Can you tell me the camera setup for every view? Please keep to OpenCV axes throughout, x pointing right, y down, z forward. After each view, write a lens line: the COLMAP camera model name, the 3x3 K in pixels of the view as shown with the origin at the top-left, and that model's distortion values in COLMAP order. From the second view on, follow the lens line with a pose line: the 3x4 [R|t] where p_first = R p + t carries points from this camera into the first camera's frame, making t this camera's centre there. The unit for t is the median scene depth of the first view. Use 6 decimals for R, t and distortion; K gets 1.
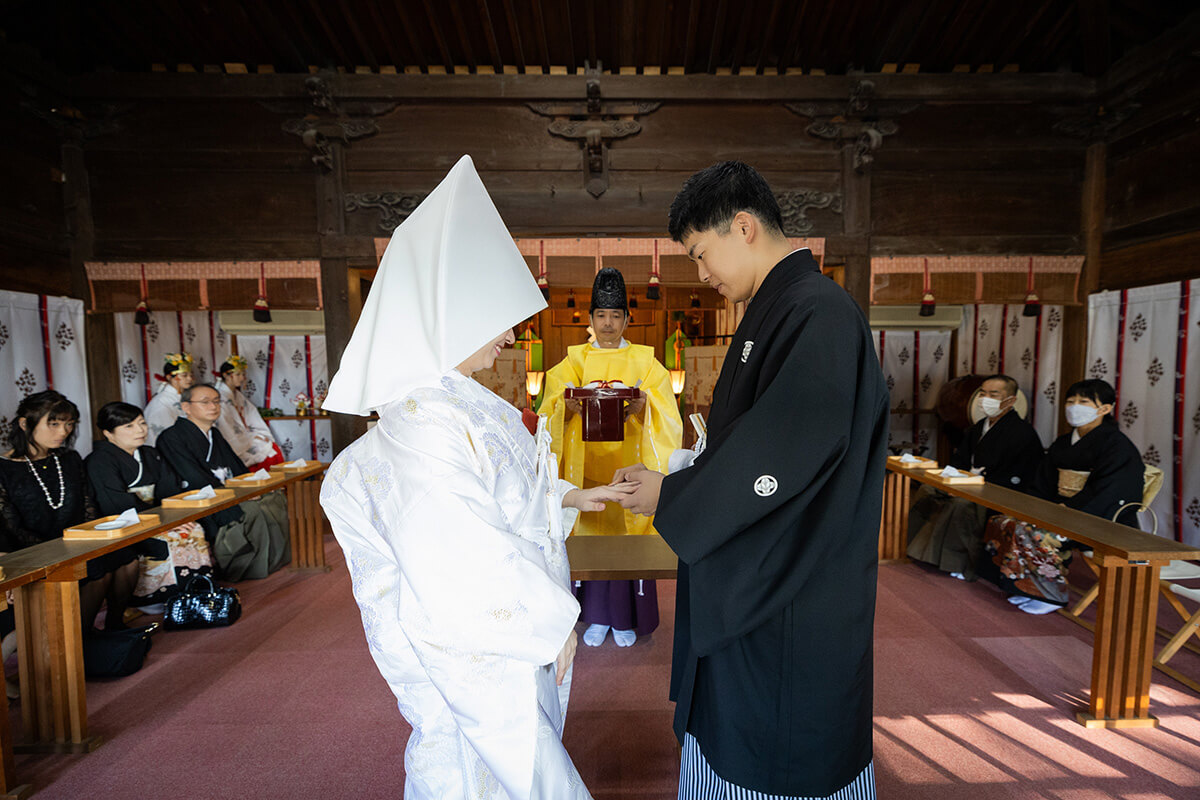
lens RADIAL K [[524.9, 0, 600.0], [0, 524.9, 400.0], [0, 0, 1]] dist [0.001960, -0.000118]
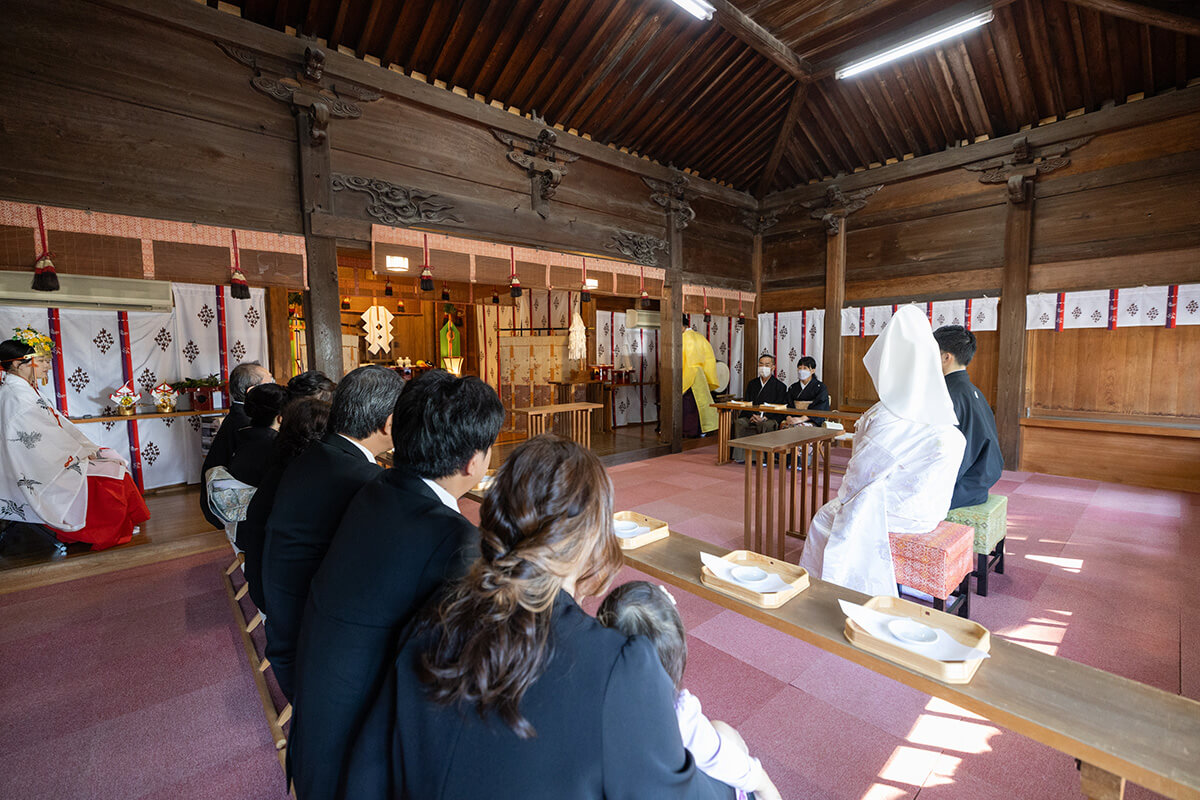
lens RADIAL K [[511.6, 0, 599.7], [0, 511.6, 386.0], [0, 0, 1]] dist [-0.000327, 0.000079]
pose [[0.764503, -0.039607, 0.643402, -0.715657], [0.044841, 0.998960, 0.008214, 0.017187], [-0.643058, 0.022571, 0.765484, -0.033064]]
